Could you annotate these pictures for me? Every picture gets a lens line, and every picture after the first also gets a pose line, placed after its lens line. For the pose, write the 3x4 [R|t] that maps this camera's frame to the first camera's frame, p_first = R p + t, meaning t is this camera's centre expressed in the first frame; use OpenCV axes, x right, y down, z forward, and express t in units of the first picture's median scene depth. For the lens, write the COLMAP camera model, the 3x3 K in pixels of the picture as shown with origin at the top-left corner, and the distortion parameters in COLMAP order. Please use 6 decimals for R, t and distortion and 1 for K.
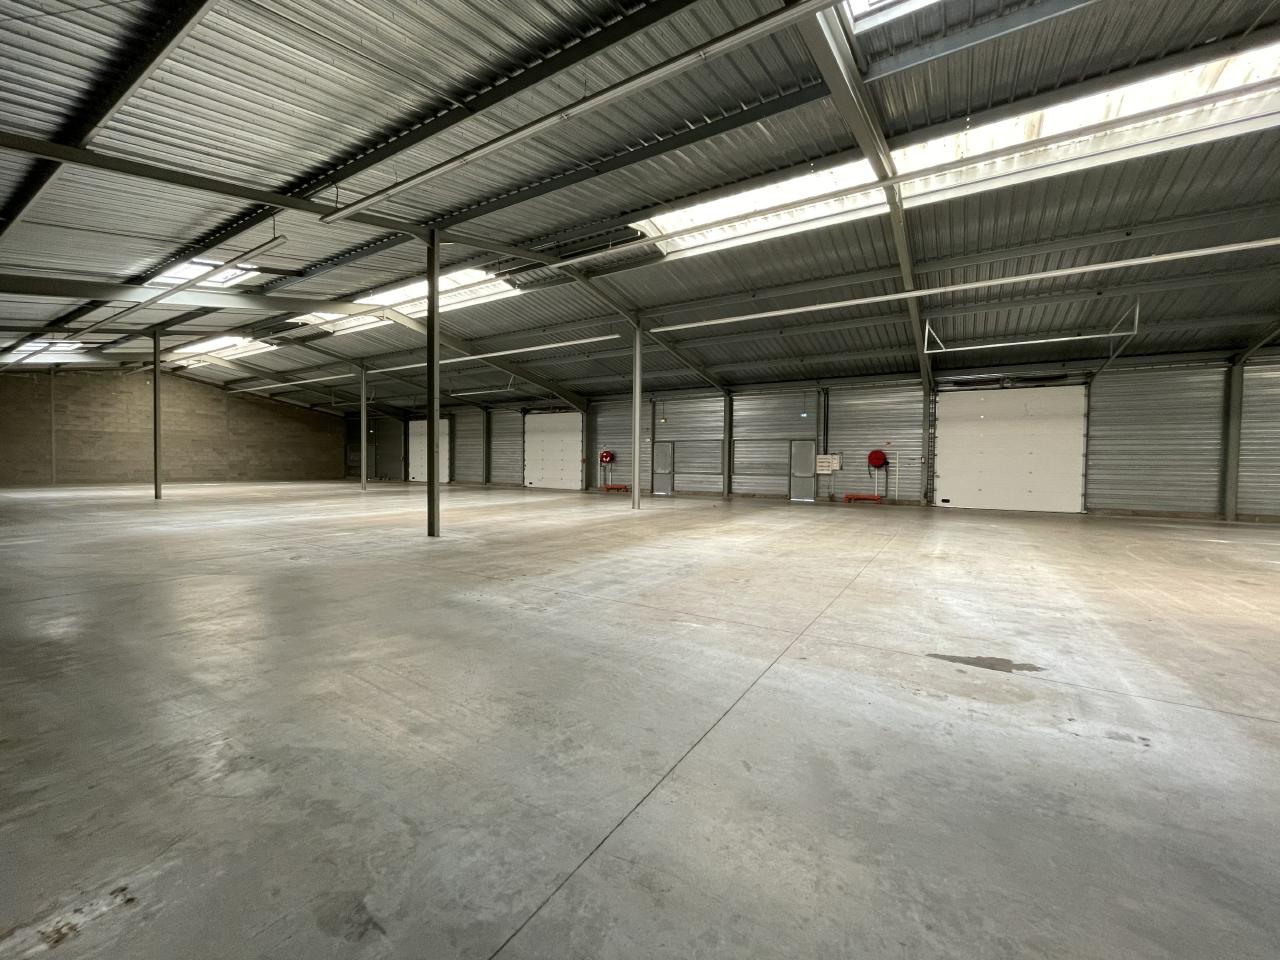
lens RADIAL K [[518.9, 0, 642.2], [0, 518.9, 472.0], [0, 0, 1]] dist [-0.003088, 0.000253]
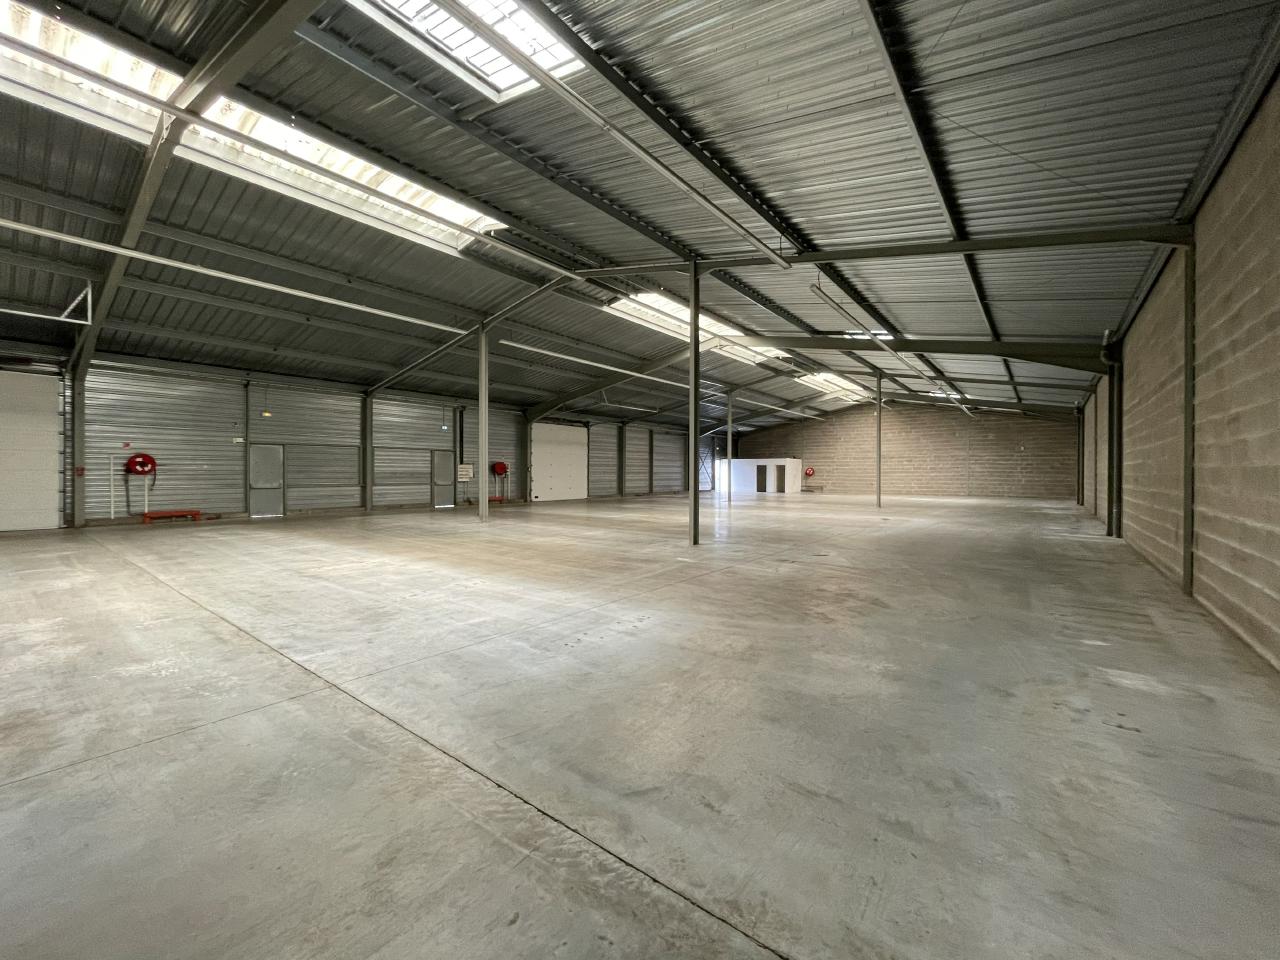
lens RADIAL K [[518.9, 0, 639.0], [0, 518.9, 484.8], [0, 0, 1]] dist [-0.003088, 0.000253]
pose [[0.112332, -0.033512, 0.993105, -0.425121], [0.017635, 0.999341, 0.031727, -0.010662], [-0.993514, 0.013950, 0.112849, 0.282793]]
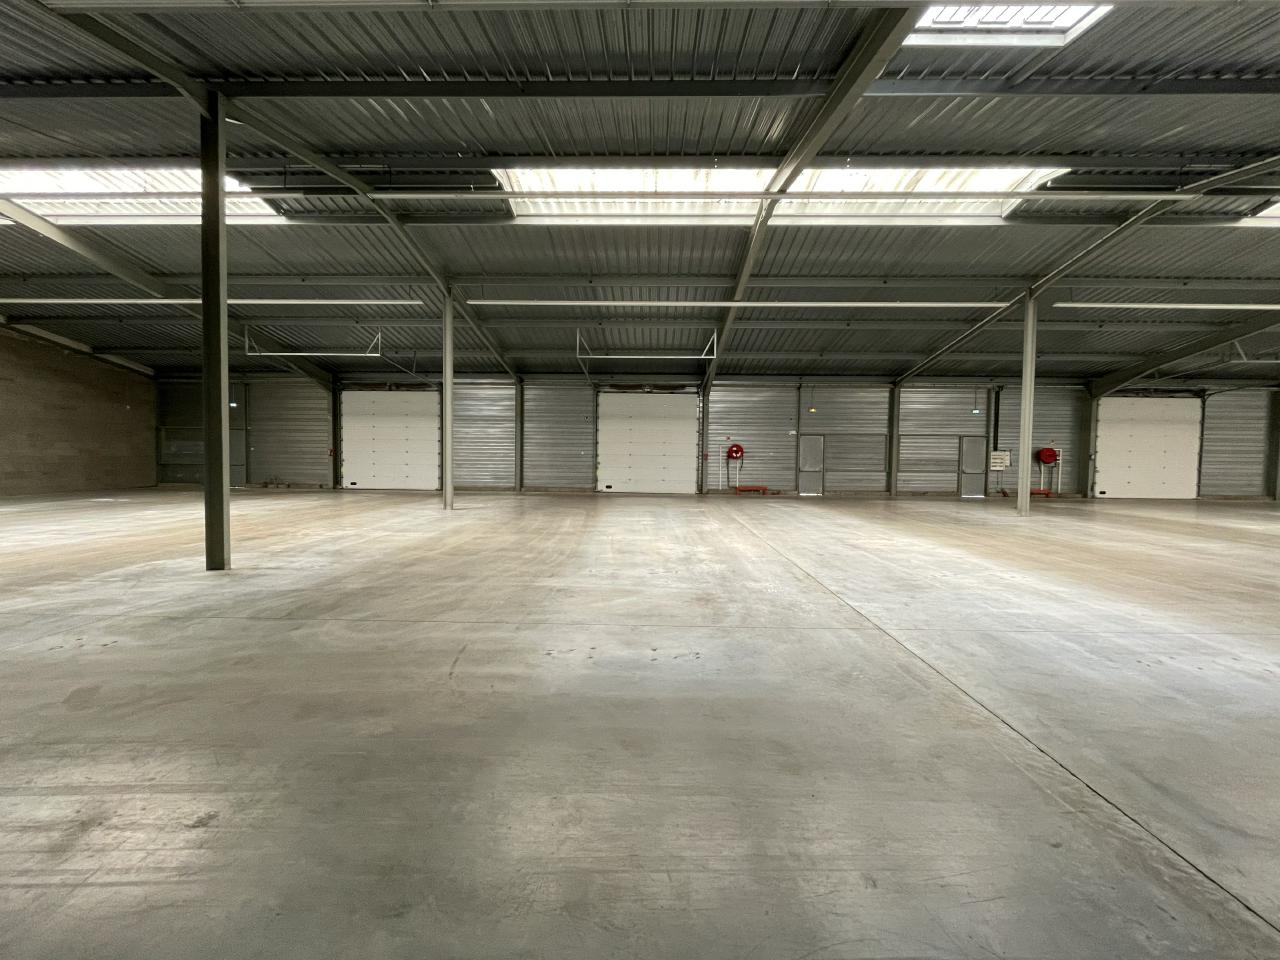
lens RADIAL K [[518.9, 0, 644.3], [0, 518.9, 474.1], [0, 0, 1]] dist [-0.003088, 0.000253]
pose [[0.859422, -0.018715, 0.510925, -0.444524], [0.008377, 0.999711, 0.022529, -0.010100], [-0.511199, -0.015082, 0.859330, 0.276210]]
